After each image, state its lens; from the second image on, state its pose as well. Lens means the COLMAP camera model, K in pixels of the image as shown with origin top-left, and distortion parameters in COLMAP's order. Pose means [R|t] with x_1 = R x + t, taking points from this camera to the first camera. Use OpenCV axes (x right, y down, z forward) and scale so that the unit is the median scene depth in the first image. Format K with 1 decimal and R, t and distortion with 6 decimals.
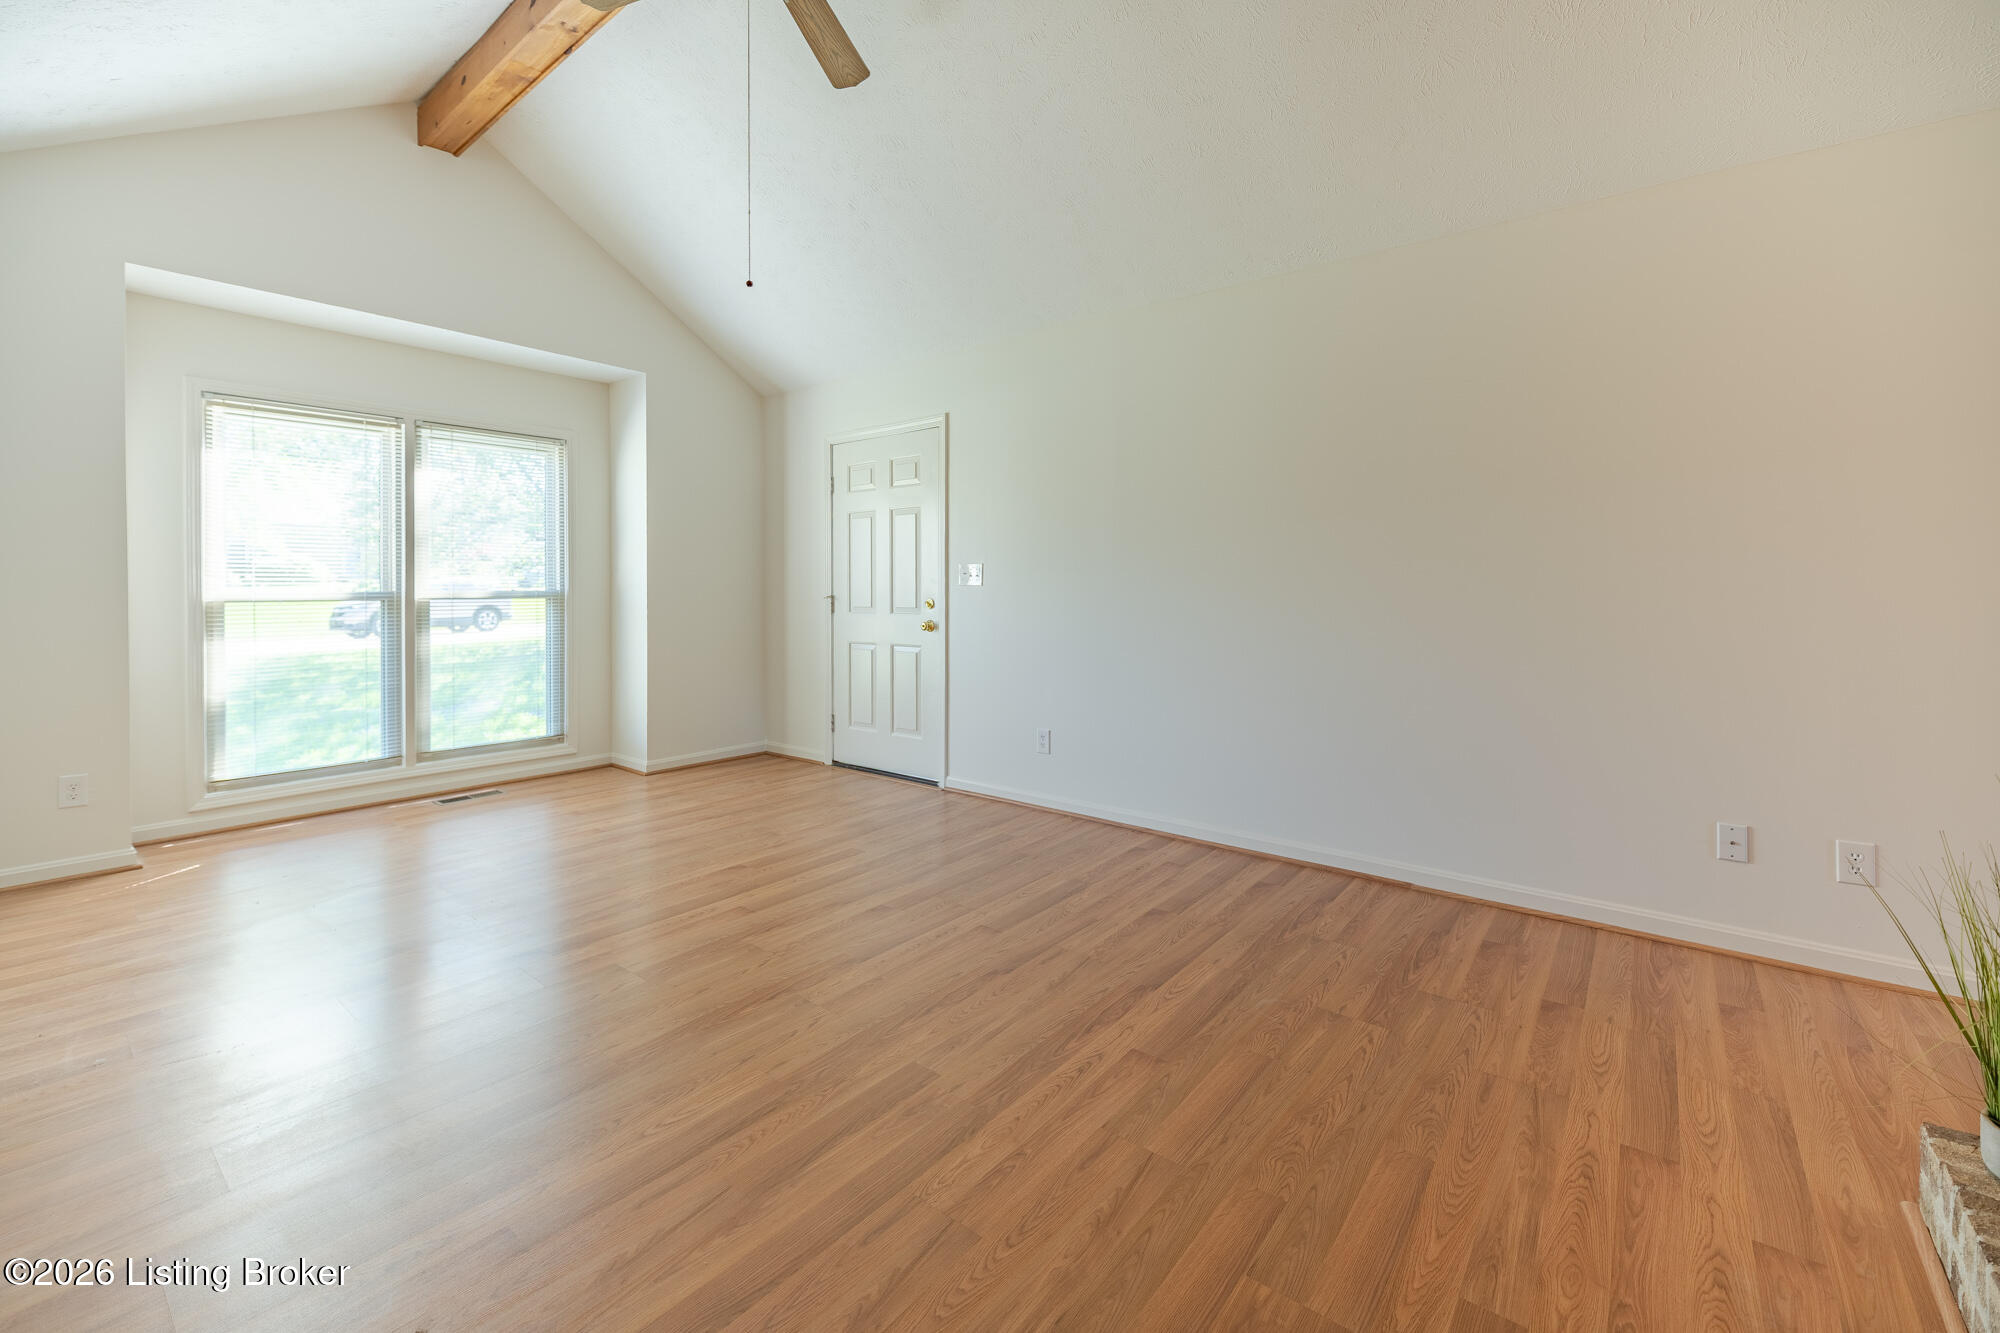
lens RADIAL K [[826.5, 0, 989.8], [0, 826.5, 646.5], [0, 0, 1]] dist [0.001230, 0.000107]
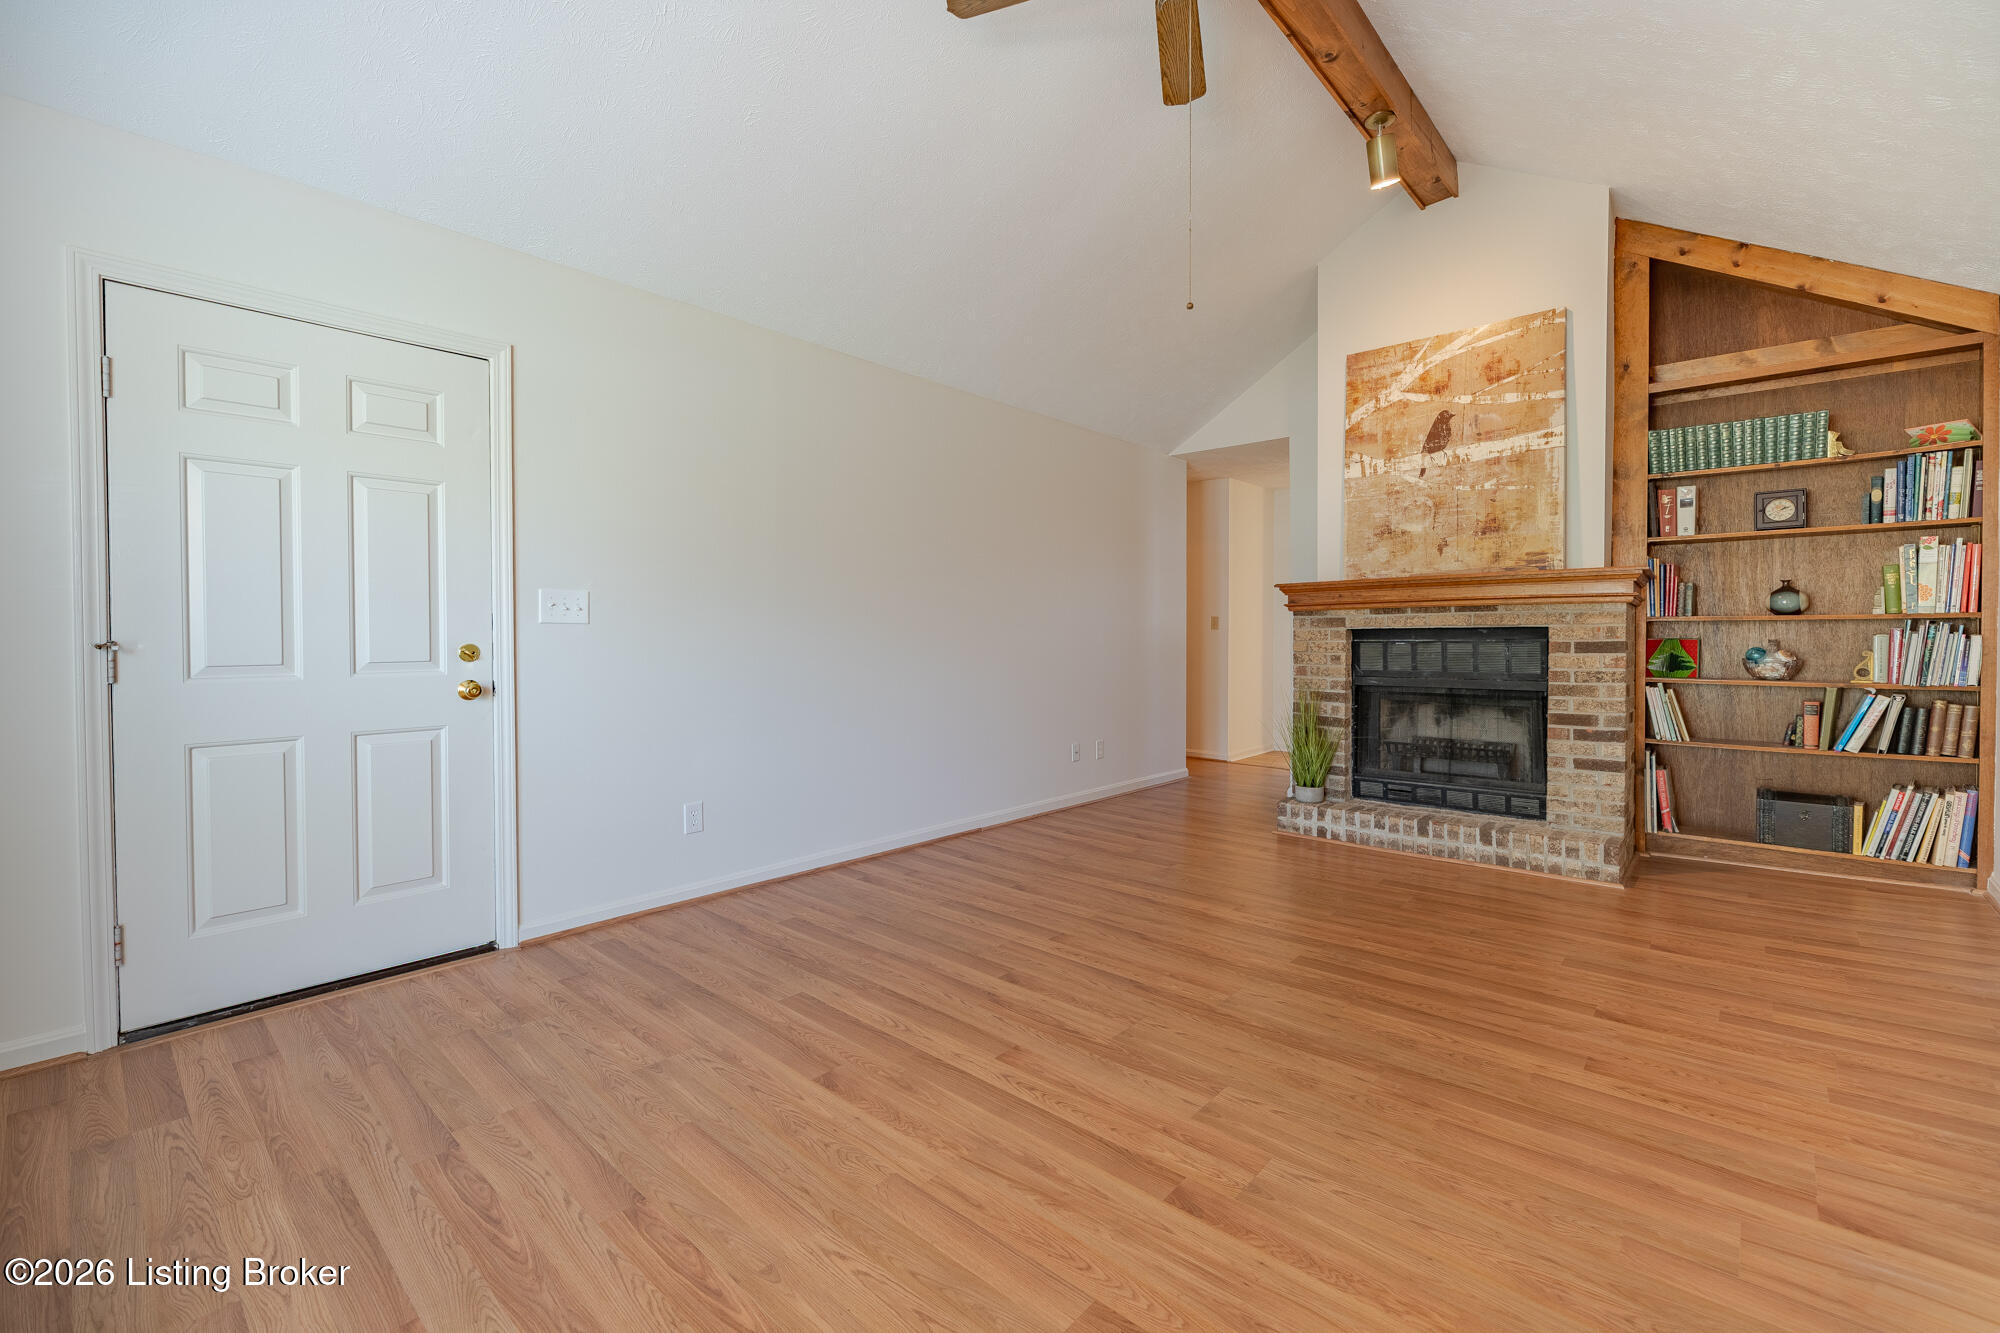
lens RADIAL K [[818.9, 0, 980.0], [0, 818.9, 657.3], [0, 0, 1]] dist [-0.002420, -0.001429]
pose [[0.069734, -0.028419, 0.997161, -1.107161], [0.070601, 0.997228, 0.023484, -0.061668], [-0.995064, 0.068763, 0.071547, 1.025314]]
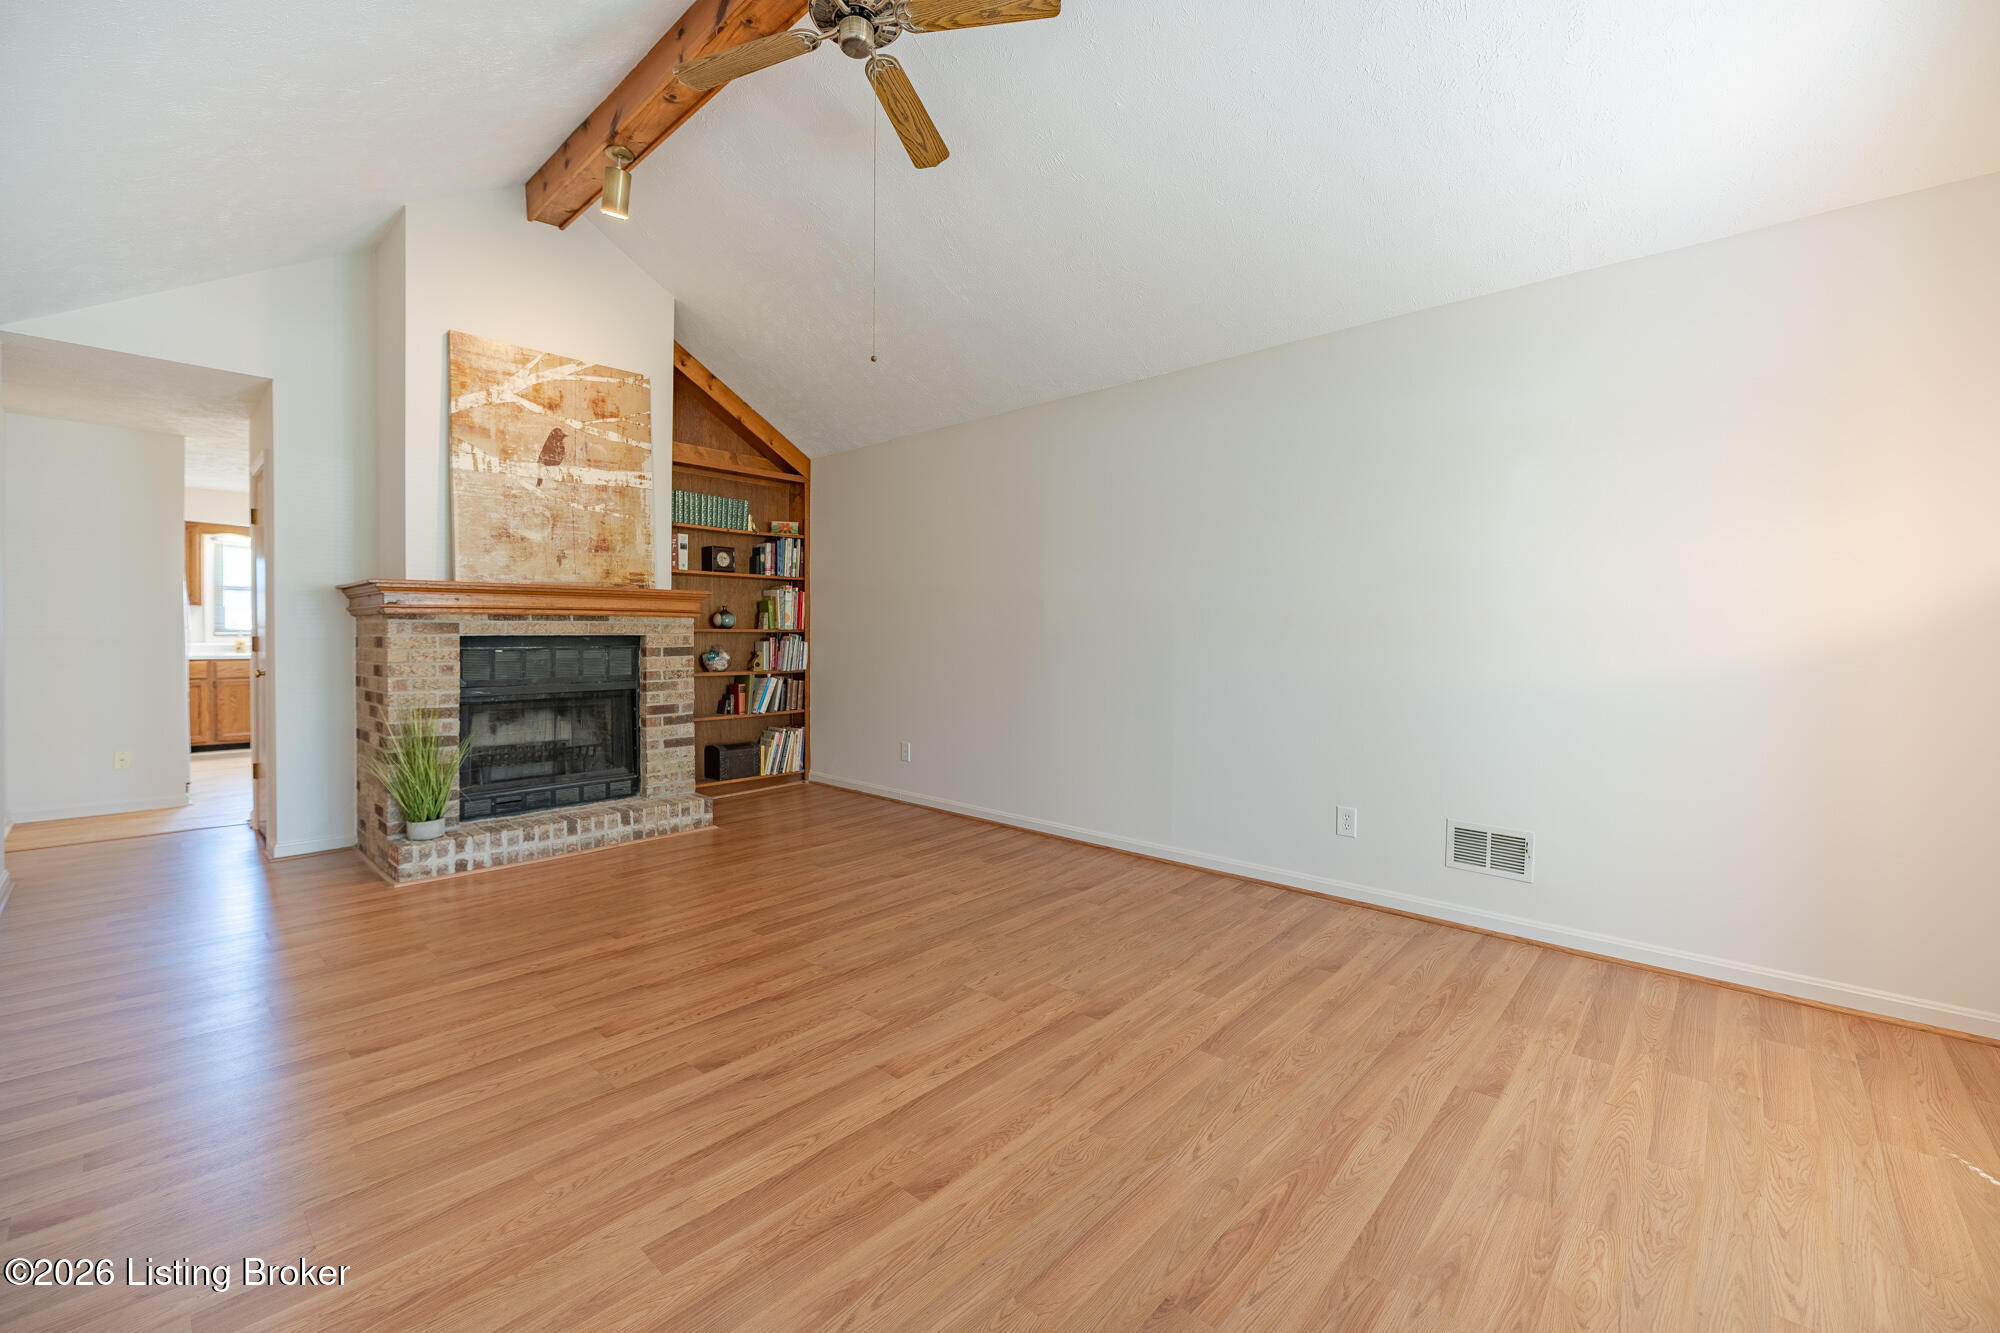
lens RADIAL K [[818.9, 0, 985.4], [0, 818.9, 660.7], [0, 0, 1]] dist [-0.002420, -0.001429]
pose [[-0.996240, -0.003423, 0.086568, -0.476921], [0.004836, 0.995464, 0.095014, -0.119773], [-0.086500, 0.095076, -0.991705, 1.811659]]
